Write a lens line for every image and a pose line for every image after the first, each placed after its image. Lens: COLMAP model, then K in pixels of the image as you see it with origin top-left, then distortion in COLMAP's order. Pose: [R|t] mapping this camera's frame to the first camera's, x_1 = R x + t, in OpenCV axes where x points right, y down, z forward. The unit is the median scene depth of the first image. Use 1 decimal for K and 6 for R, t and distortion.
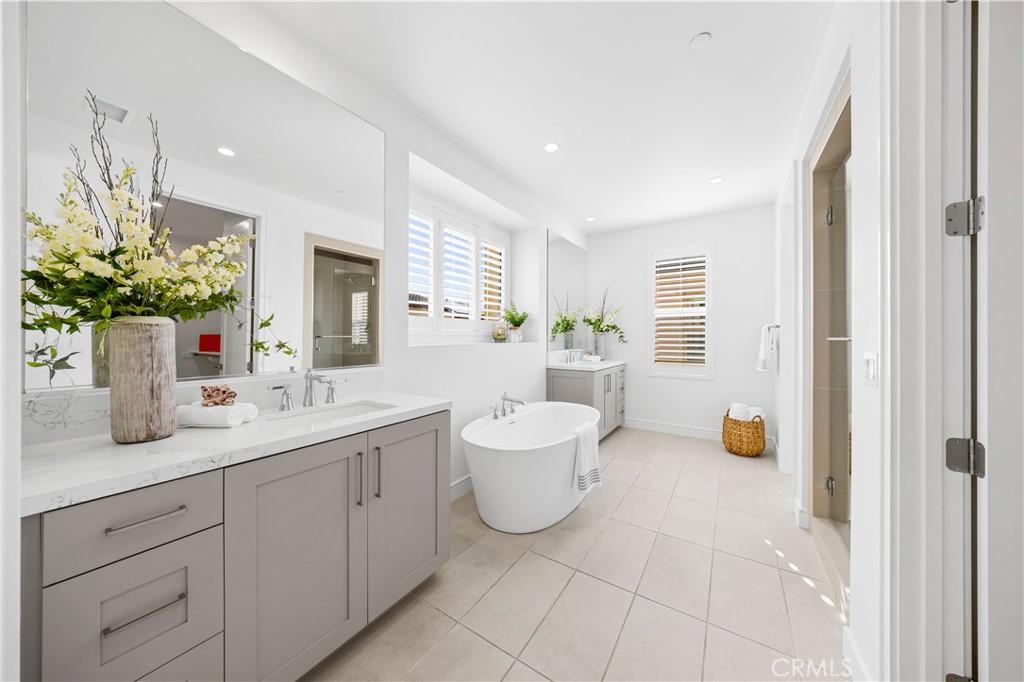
lens RADIAL K [[330.3, 0, 512.1], [0, 330.3, 338.4], [0, 0, 1]] dist [-0.004970, -0.000224]
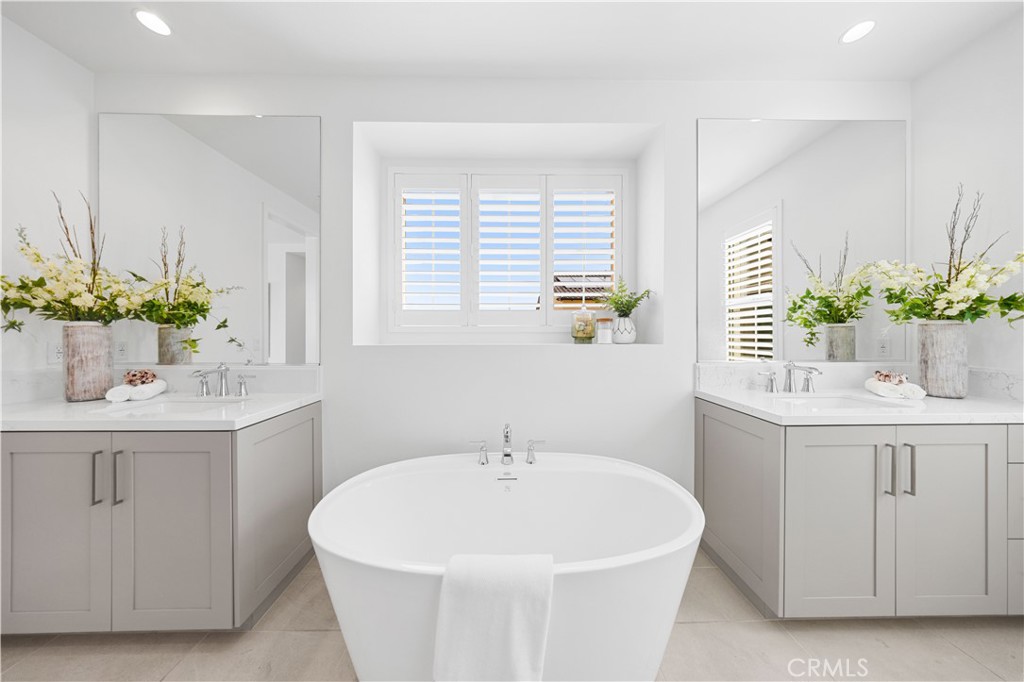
lens RADIAL K [[305.5, 0, 510.5], [0, 305.5, 335.7], [0, 0, 1]] dist [0.000092, 0.000039]
pose [[0.564594, -0.000609, -0.825369, 0.368777], [-0.002114, 0.999995, -0.002184, -0.000017], [0.825366, 0.002978, 0.564590, 0.556523]]
